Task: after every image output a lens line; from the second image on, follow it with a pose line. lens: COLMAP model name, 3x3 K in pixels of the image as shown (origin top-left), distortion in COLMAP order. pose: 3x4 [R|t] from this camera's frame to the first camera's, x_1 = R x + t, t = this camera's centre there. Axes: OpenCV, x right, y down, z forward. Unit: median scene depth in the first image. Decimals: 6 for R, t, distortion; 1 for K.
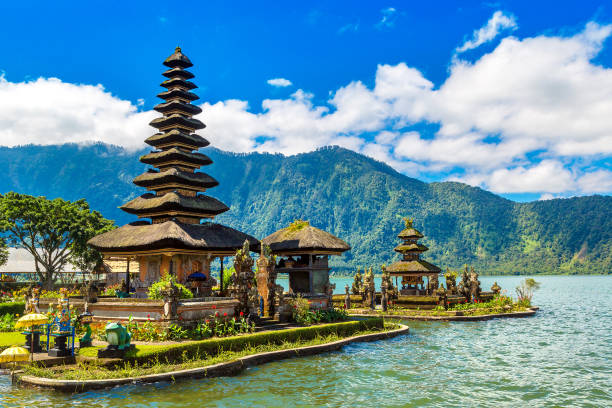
lens RADIAL K [[580.5, 0, 303.8], [0, 580.5, 204.1], [0, 0, 1]] dist [0.017110, 0.004150]
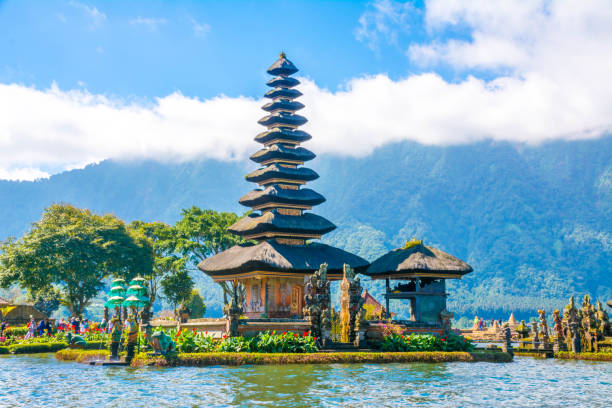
lens RADIAL K [[1014.3, 0, 304.5], [0, 1014.3, 213.3], [0, 0, 1]] dist [0.345666, 0.174765]
pose [[0.911746, -0.031433, -0.409551, 0.479979], [0.036859, 0.999306, 0.005361, -0.024381], [0.409098, -0.019983, 0.912272, -0.470176]]
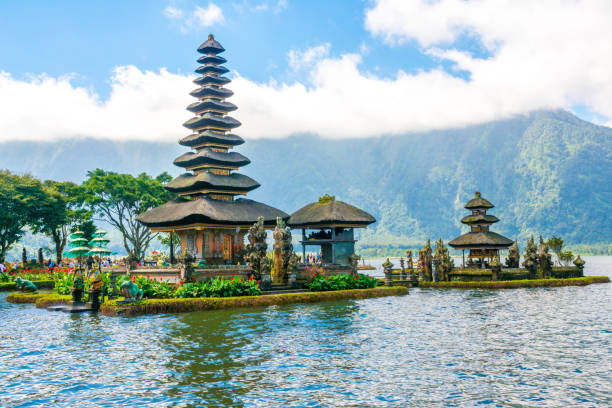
lens RADIAL K [[718.0, 0, 308.9], [0, 718.0, 207.9], [0, 0, 1]] dist [0.090010, 0.051228]
pose [[0.977618, -0.016574, -0.209735, 0.236952], [0.028660, 0.998090, 0.054719, -0.020626], [0.208428, -0.059505, 0.976226, -0.275870]]
